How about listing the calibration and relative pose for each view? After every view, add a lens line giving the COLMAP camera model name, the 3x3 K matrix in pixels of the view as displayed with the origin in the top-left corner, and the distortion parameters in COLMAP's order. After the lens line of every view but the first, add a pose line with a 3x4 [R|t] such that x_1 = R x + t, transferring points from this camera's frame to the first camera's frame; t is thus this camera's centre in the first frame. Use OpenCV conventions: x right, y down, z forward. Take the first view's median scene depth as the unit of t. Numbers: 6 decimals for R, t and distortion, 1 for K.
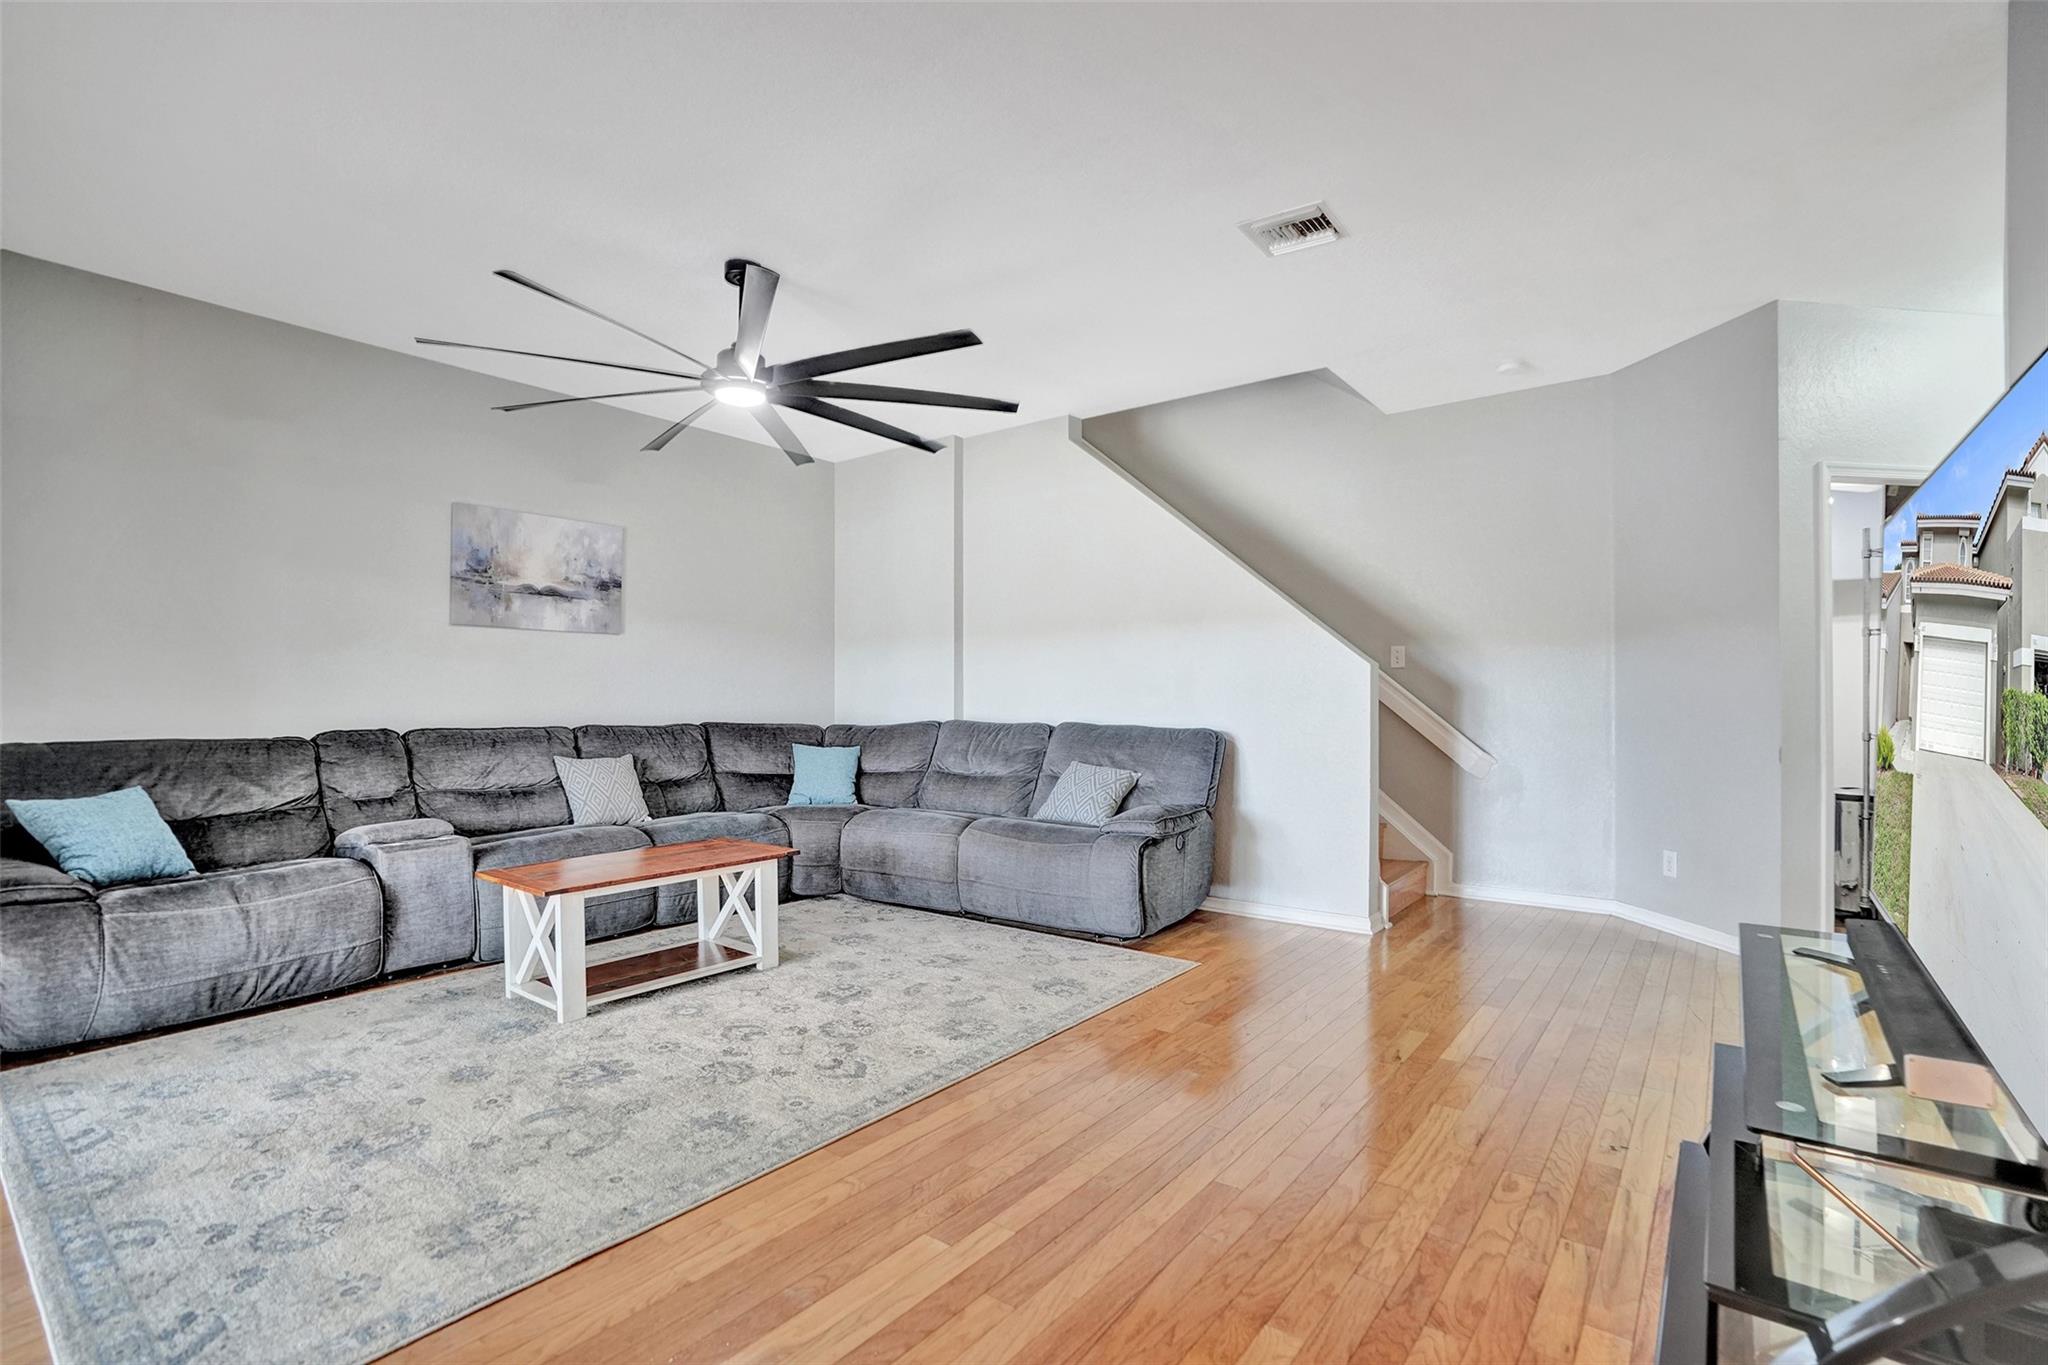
lens RADIAL K [[960.7, 0, 1031.4], [0, 960.7, 685.8], [0, 0, 1]] dist [-0.074328, 0.032660]
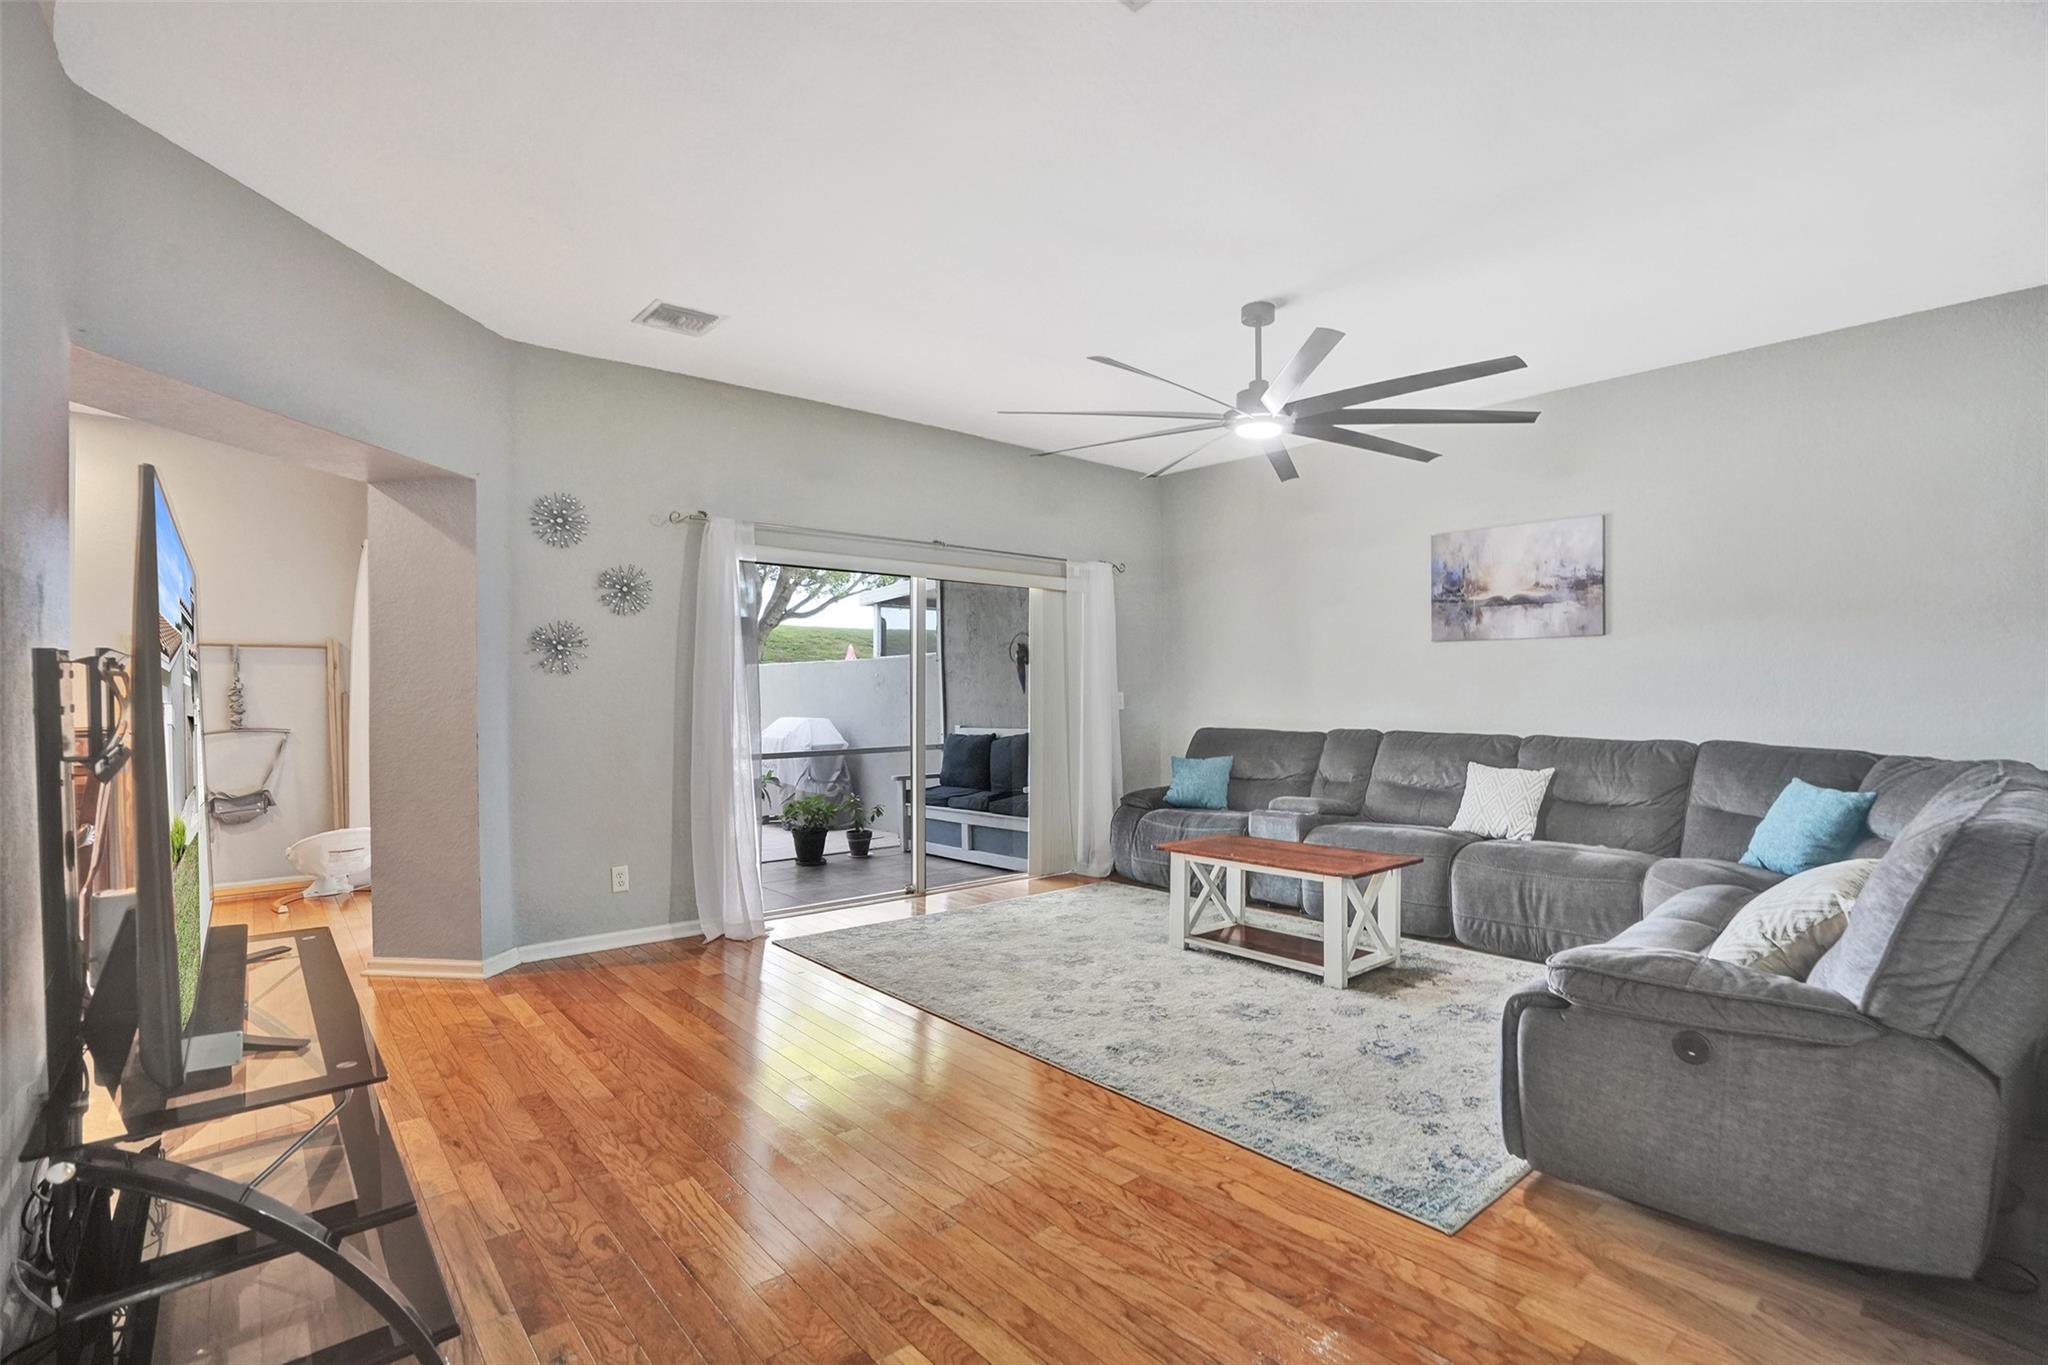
lens RADIAL K [[960.7, 0, 1031.4], [0, 960.7, 685.8], [0, 0, 1]] dist [-0.074328, 0.032660]
pose [[-0.211189, -0.009619, -0.977398, 0.670858], [0.007934, 0.999902, -0.011555, -0.001672], [0.977413, -0.010195, -0.211092, 0.822843]]
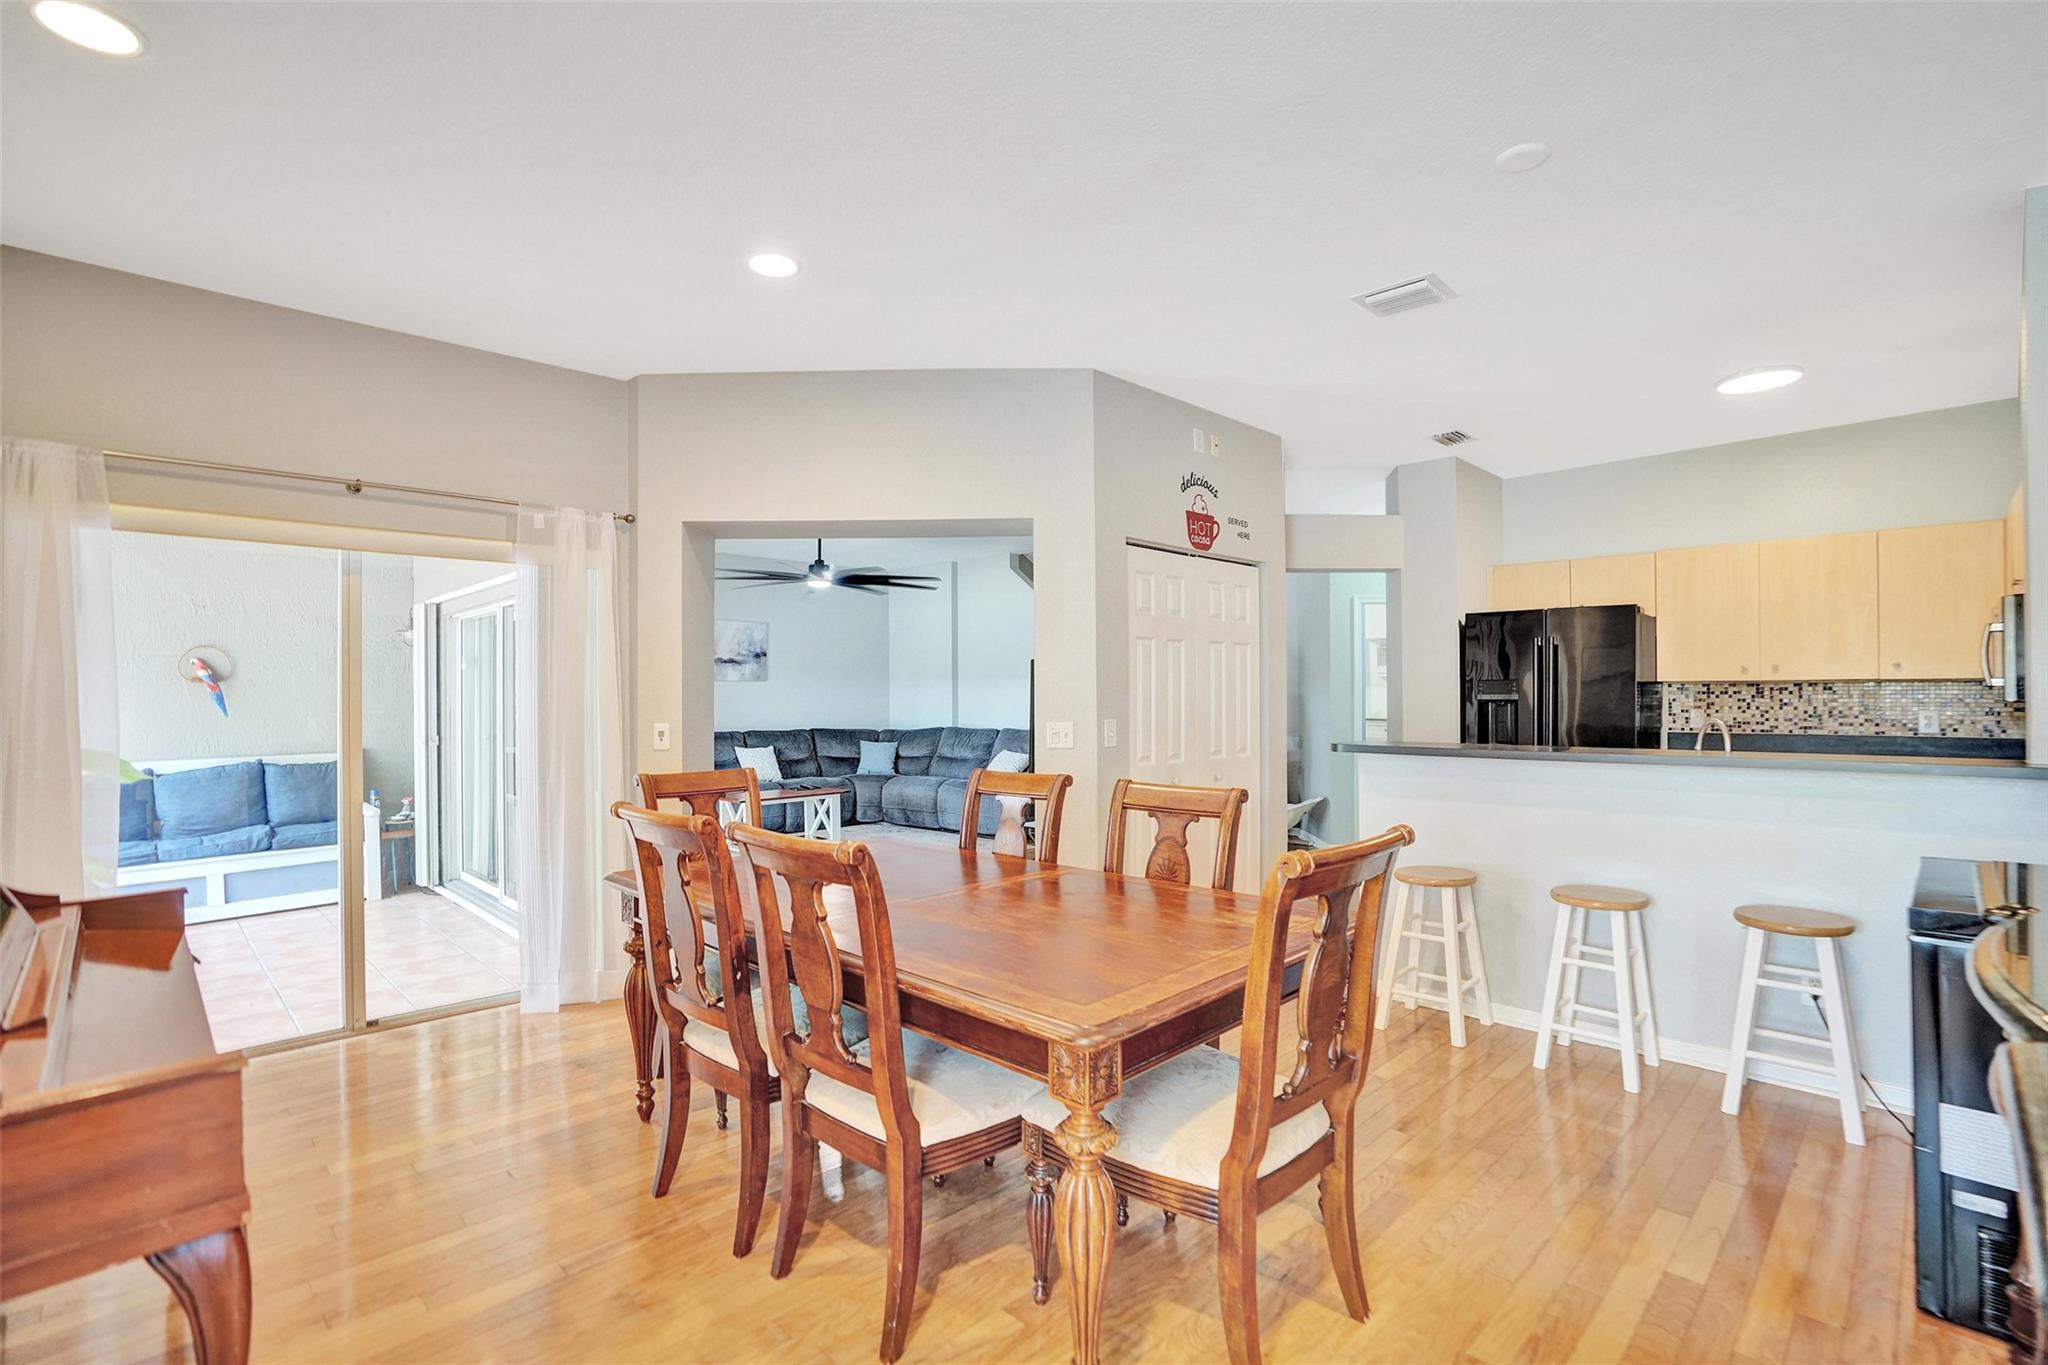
lens RADIAL K [[960.7, 0, 1031.4], [0, 960.7, 685.8], [0, 0, 1]] dist [-0.074328, 0.032660]
pose [[0.991670, -0.007125, -0.128607, 0.395044], [0.007752, 0.999960, 0.004379, -0.061354], [0.128570, -0.005339, 0.991686, -0.968827]]
